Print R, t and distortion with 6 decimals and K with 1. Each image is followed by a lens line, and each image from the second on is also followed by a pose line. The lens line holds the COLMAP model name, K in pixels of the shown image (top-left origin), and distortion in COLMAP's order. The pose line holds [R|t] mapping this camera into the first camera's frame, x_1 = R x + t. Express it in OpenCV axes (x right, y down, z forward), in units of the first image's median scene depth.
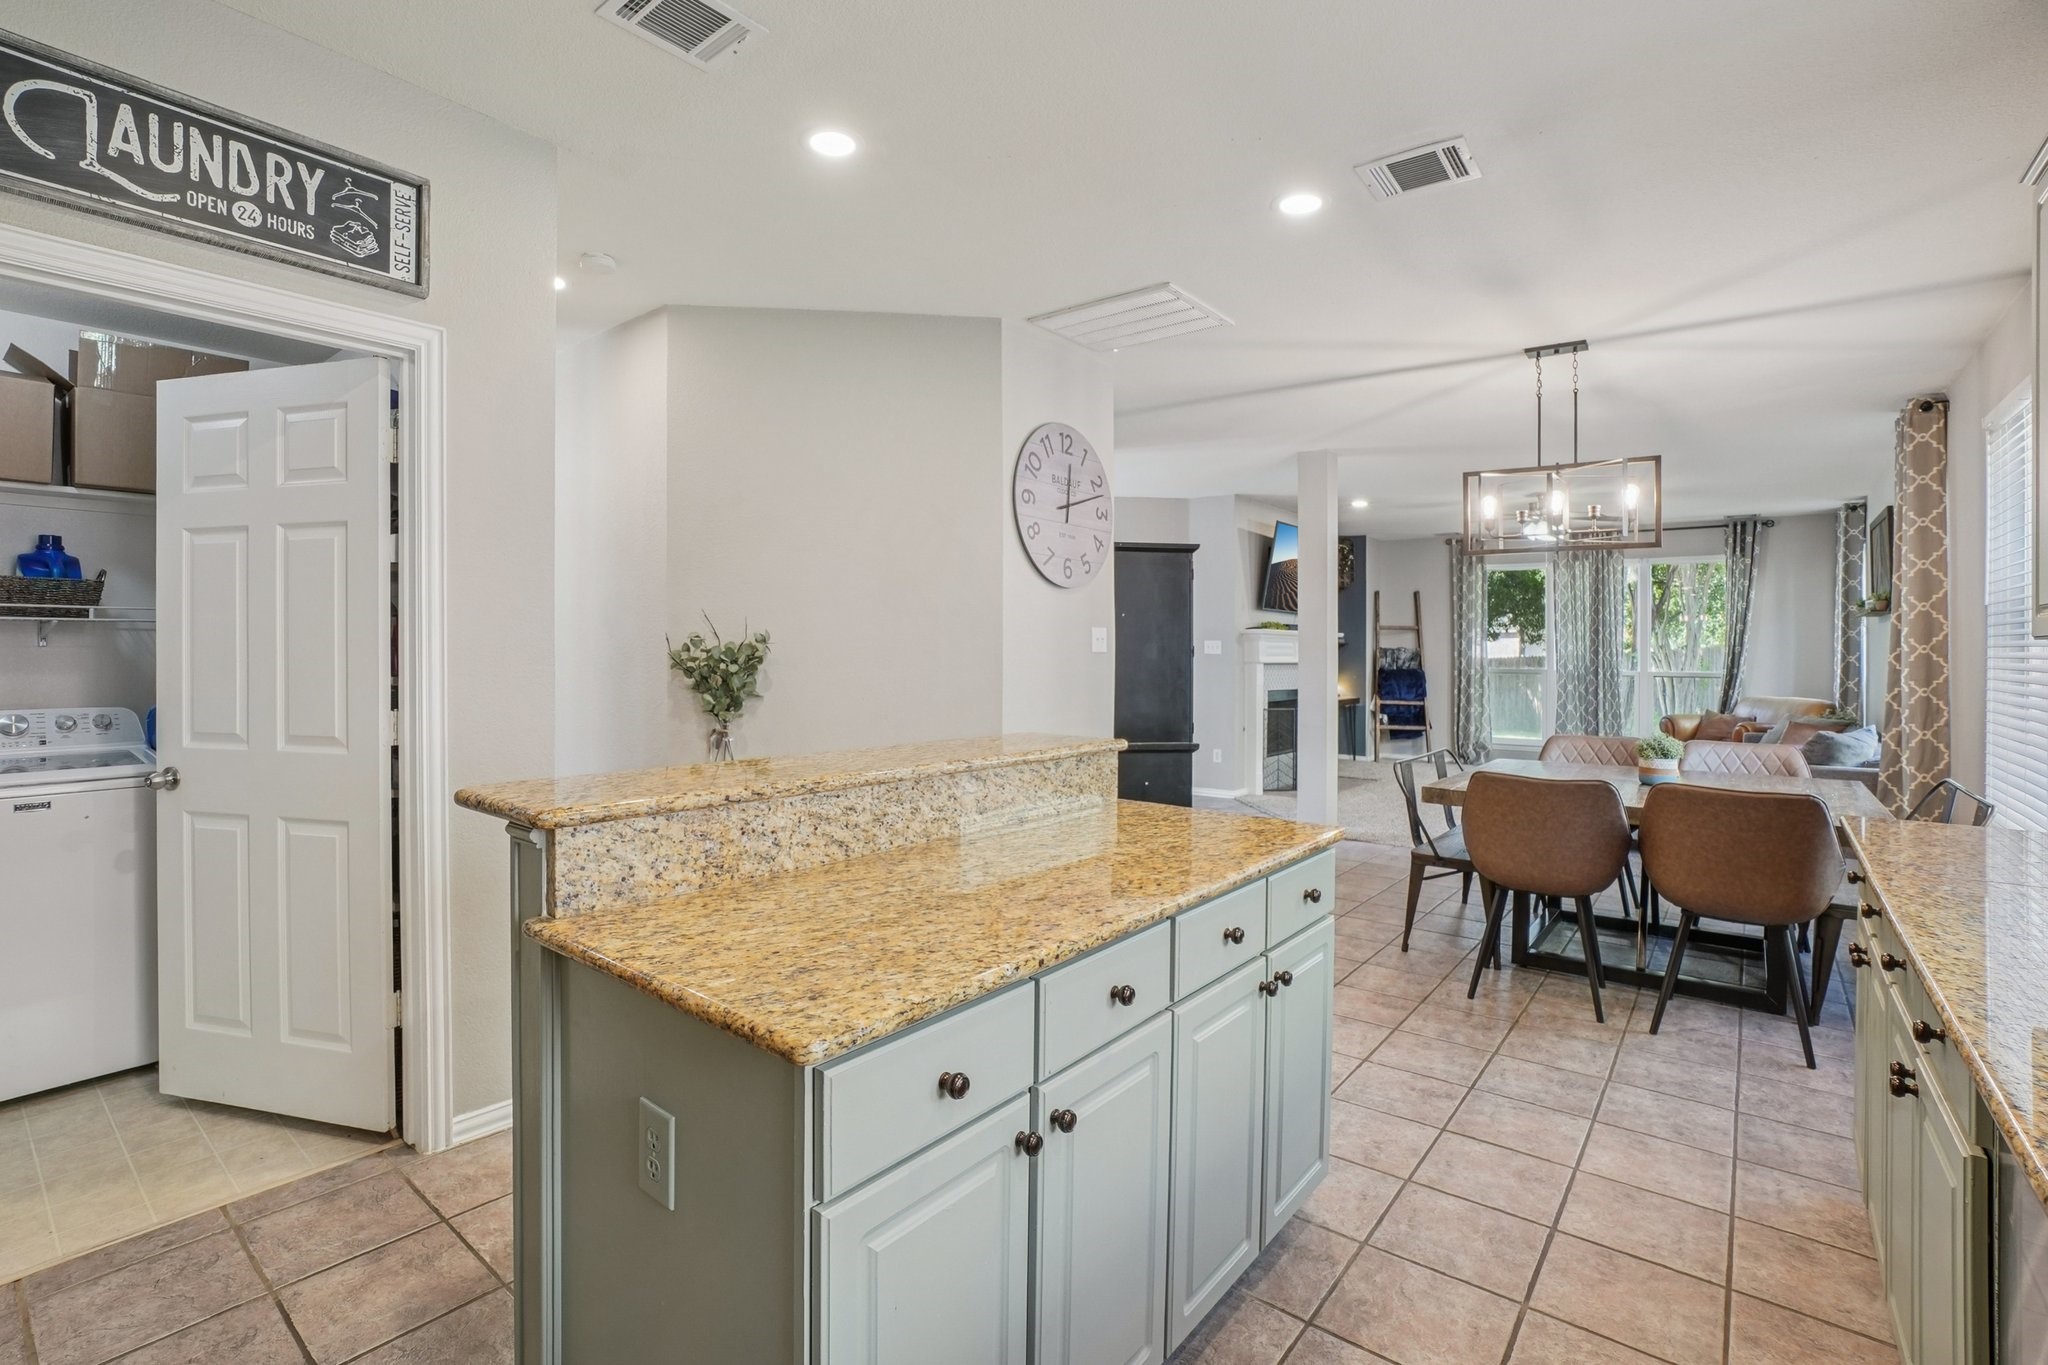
lens RADIAL K [[938.2, 0, 1011.2], [0, 938.2, 652.2], [0, 0, 1]] dist [-0.062586, 0.025211]
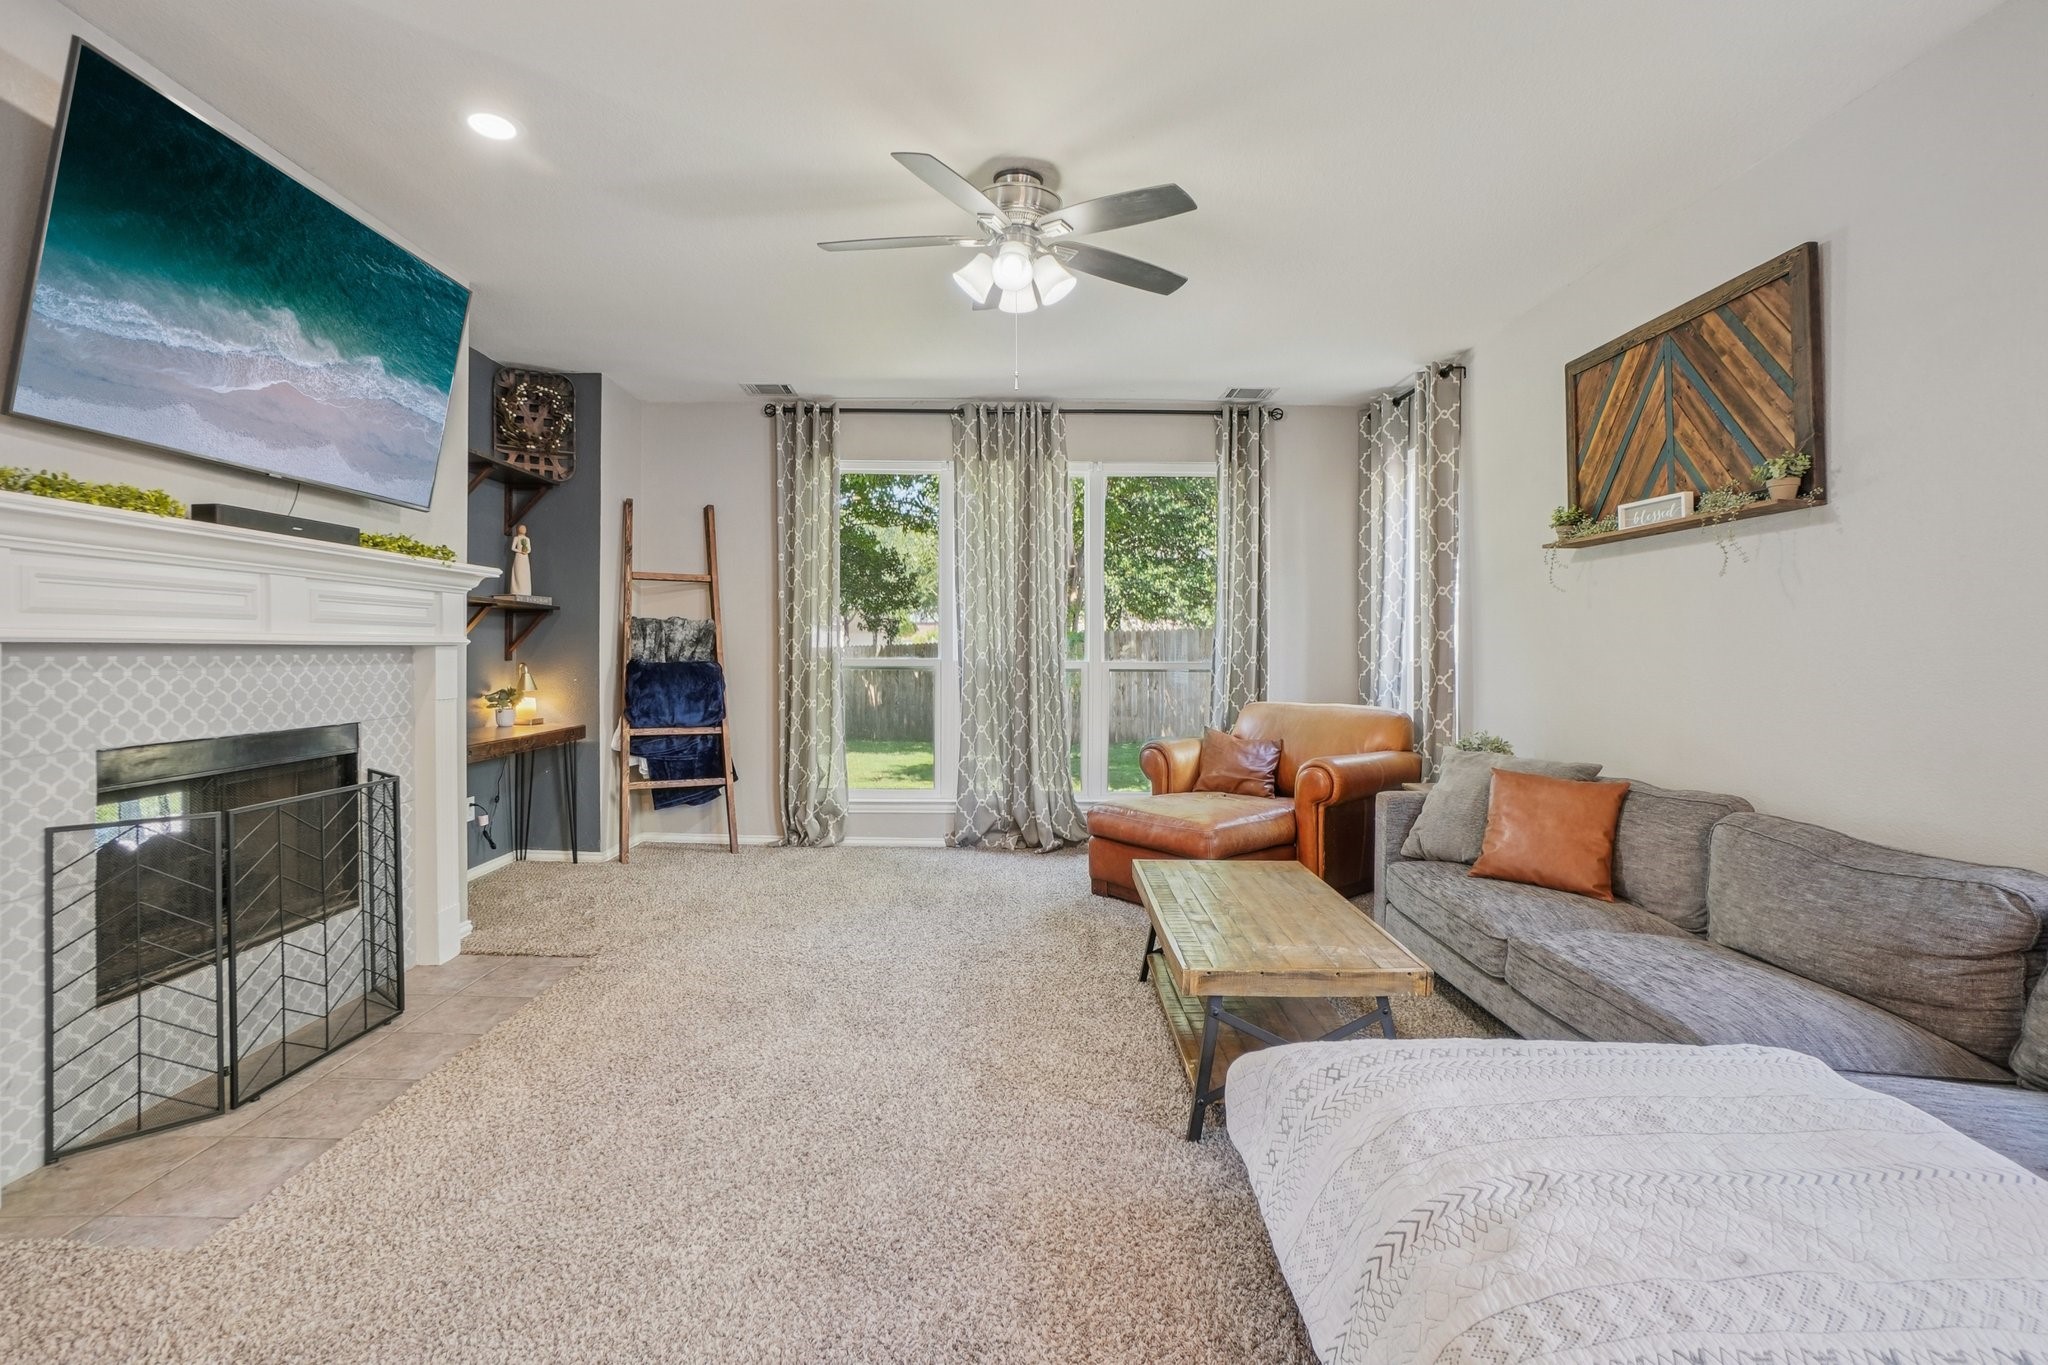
lens RADIAL K [[938.2, 0, 1011.2], [0, 938.2, 652.2], [0, 0, 1]] dist [-0.062586, 0.025211]
pose [[0.780788, -0.003357, 0.624787, 0.310550], [-0.000781, 0.999980, 0.006349, 0.012157], [-0.624795, -0.005445, 0.780770, 0.627629]]
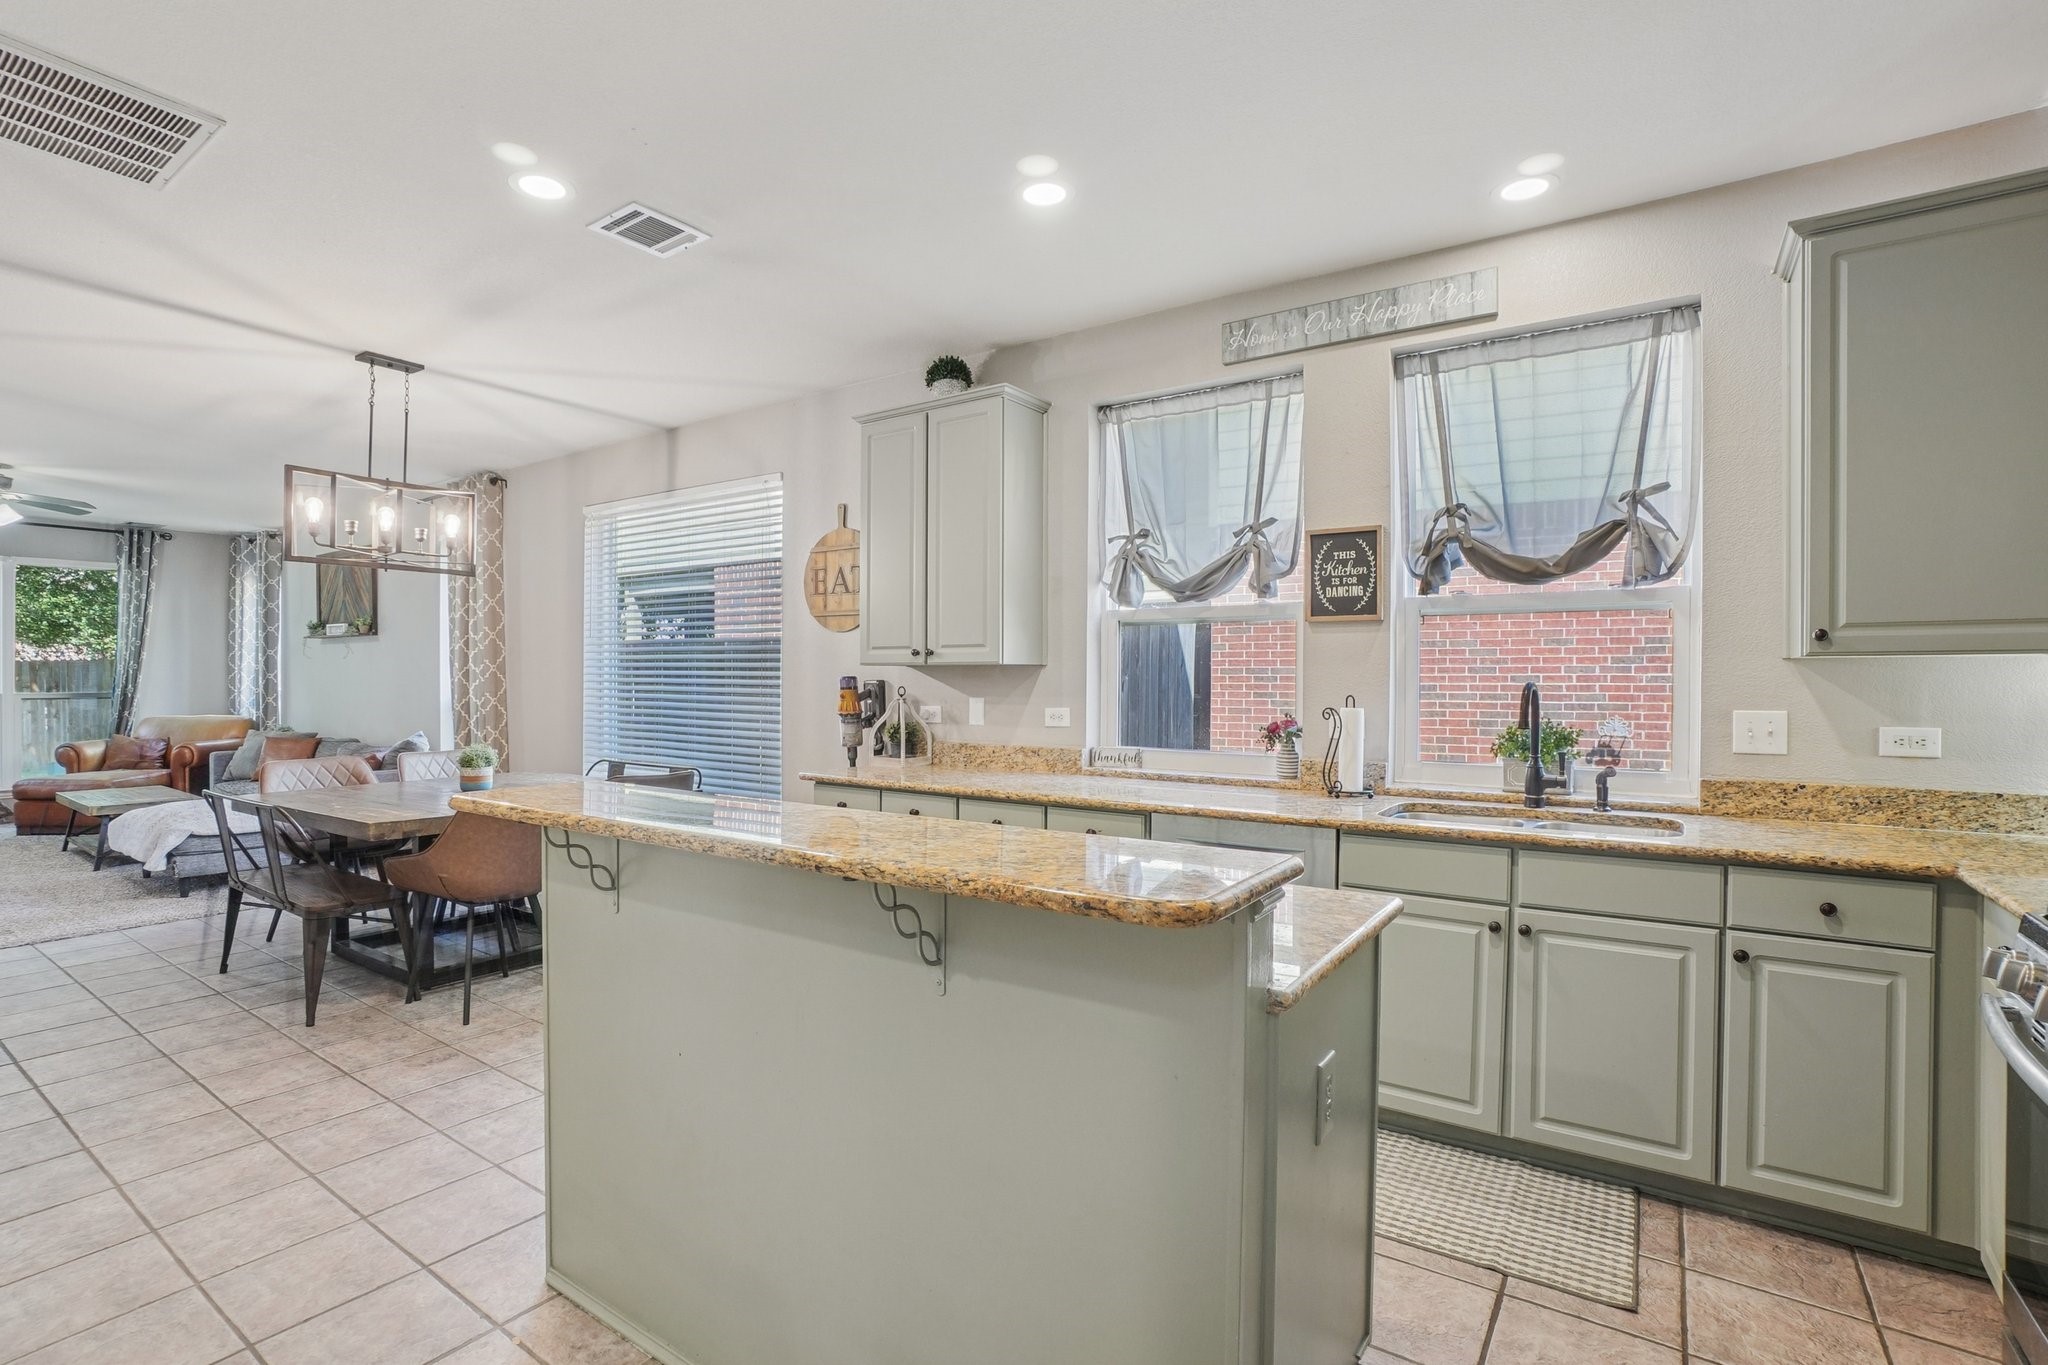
lens RADIAL K [[960.0, 0, 1000.2], [0, 960.0, 678.8], [0, 0, 1]] dist [-0.067569, 0.022409]
pose [[-0.065506, -0.011307, 0.997788, -0.197464], [0.000532, 0.999935, 0.011366, -0.001521], [-0.997852, 0.001276, -0.065496, 0.183609]]
